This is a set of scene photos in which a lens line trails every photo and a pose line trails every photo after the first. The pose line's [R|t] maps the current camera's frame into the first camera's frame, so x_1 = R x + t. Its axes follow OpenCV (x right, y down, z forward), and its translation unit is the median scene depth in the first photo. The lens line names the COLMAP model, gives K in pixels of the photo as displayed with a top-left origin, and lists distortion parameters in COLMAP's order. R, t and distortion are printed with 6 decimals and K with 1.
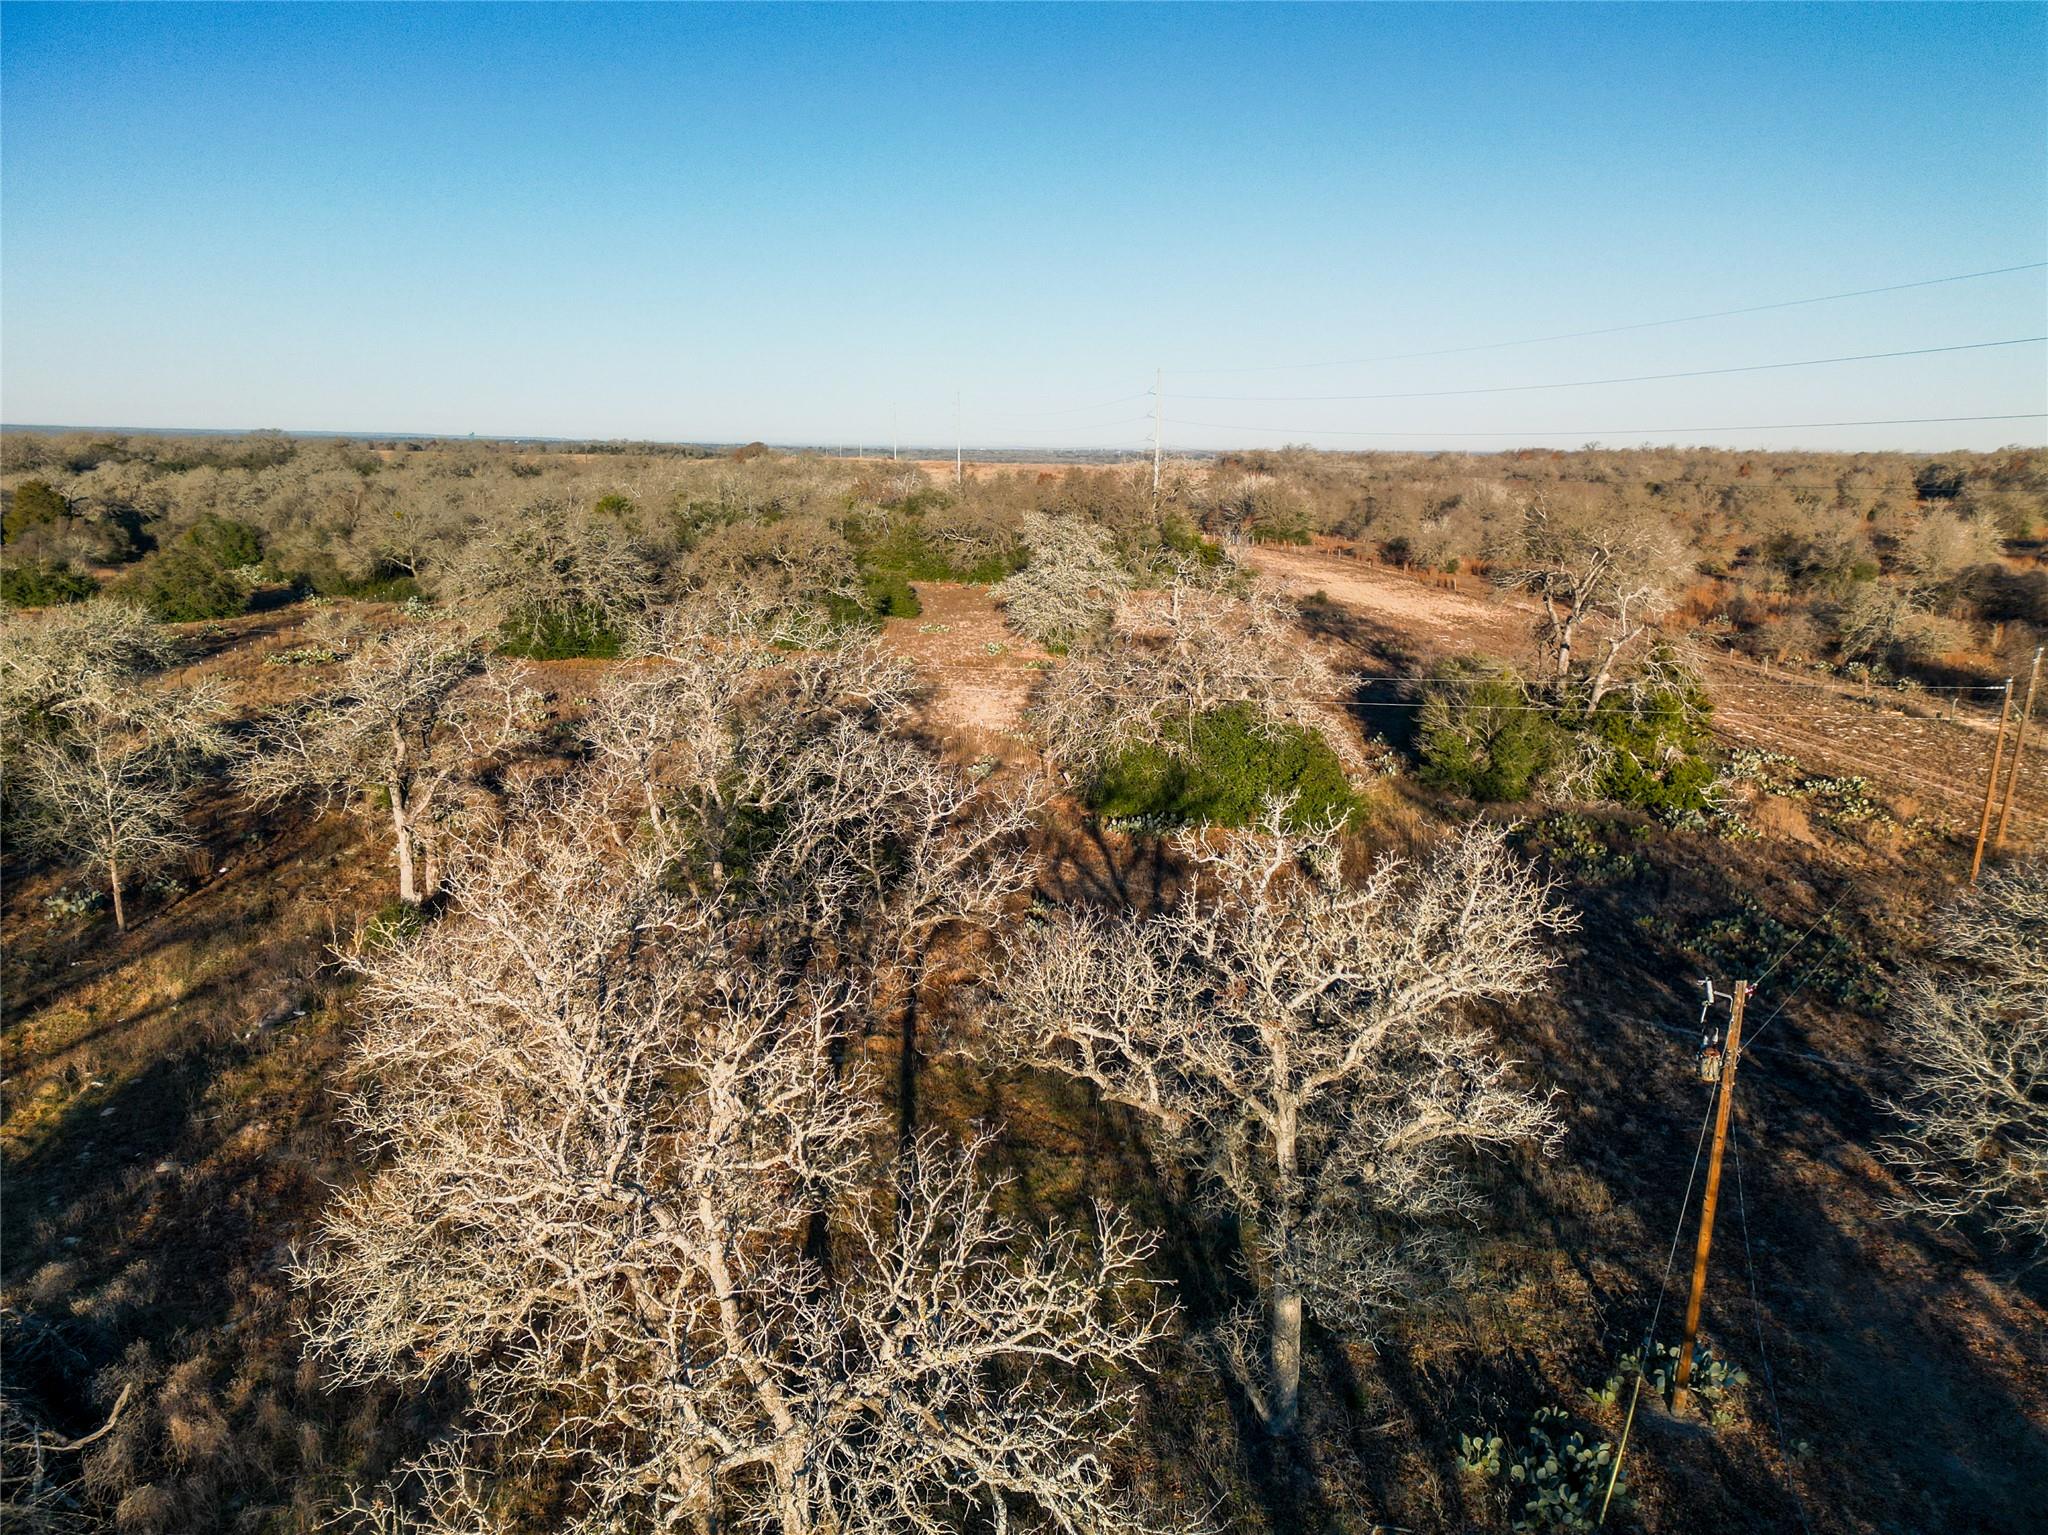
lens RADIAL K [[1451.6, 0, 1024.0], [0, 1451.6, 767.5], [0, 0, 1]] dist [0.094739, -0.084090]
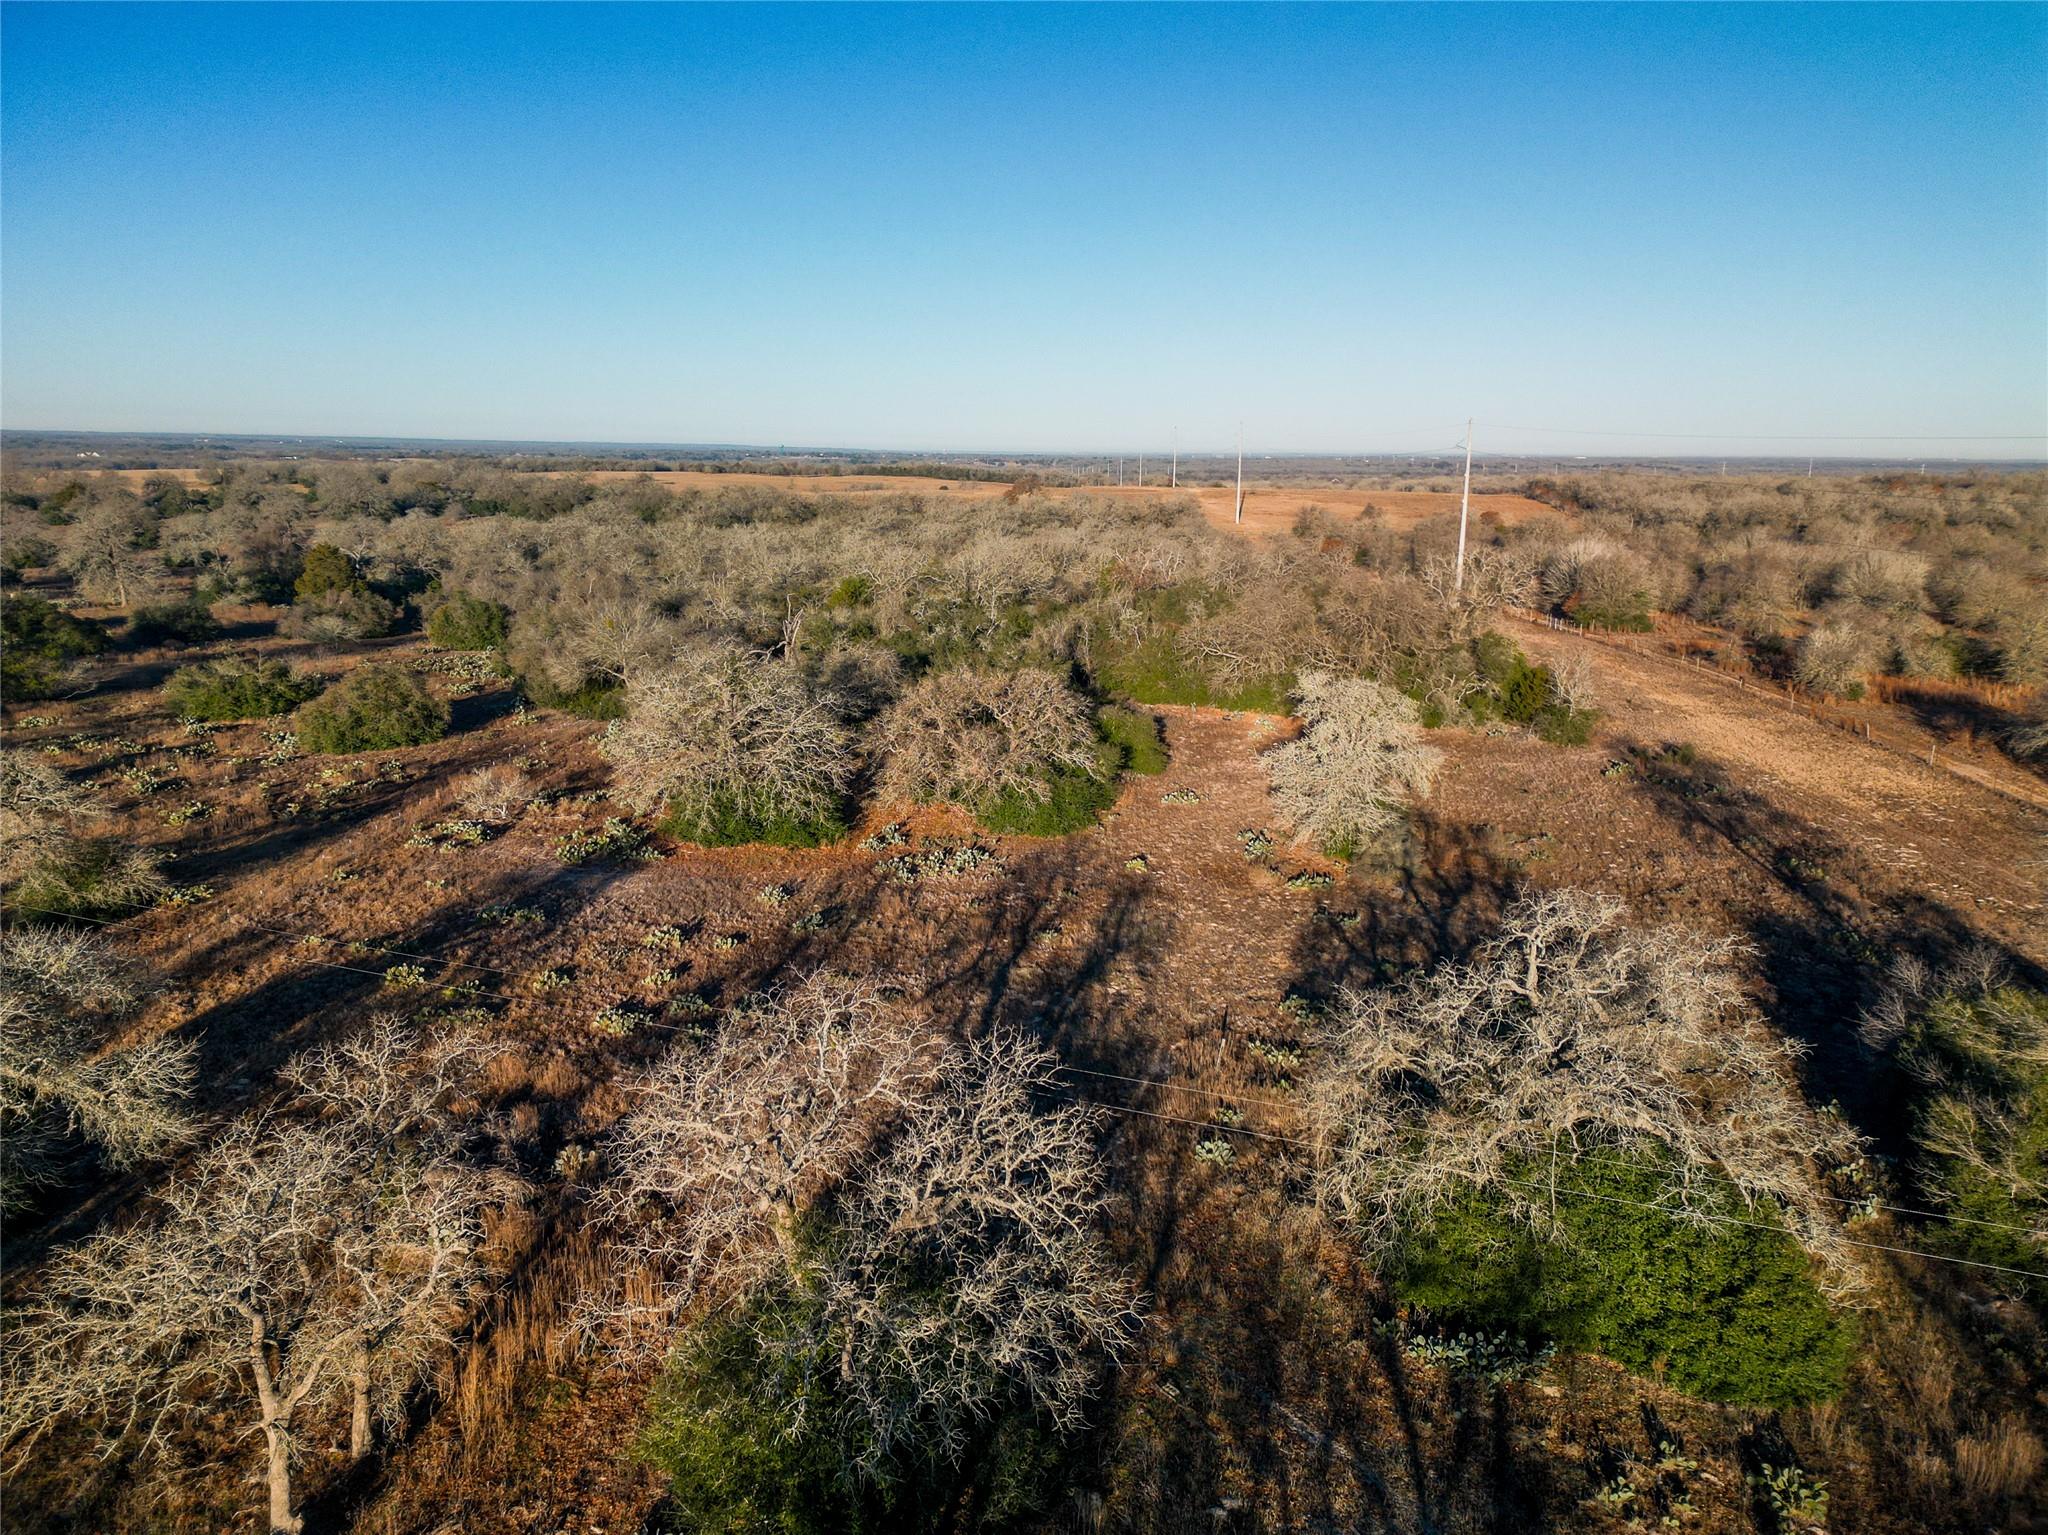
lens RADIAL K [[1387.7, 0, 1024.0], [0, 1387.7, 767.5], [0, 0, 1]] dist [0.146524, -0.195558]
pose [[0.980723, 0.045086, -0.190133, -0.000349], [-0.042761, 0.998952, 0.016316, -0.116413], [0.190669, -0.007872, 0.981623, 0.202869]]
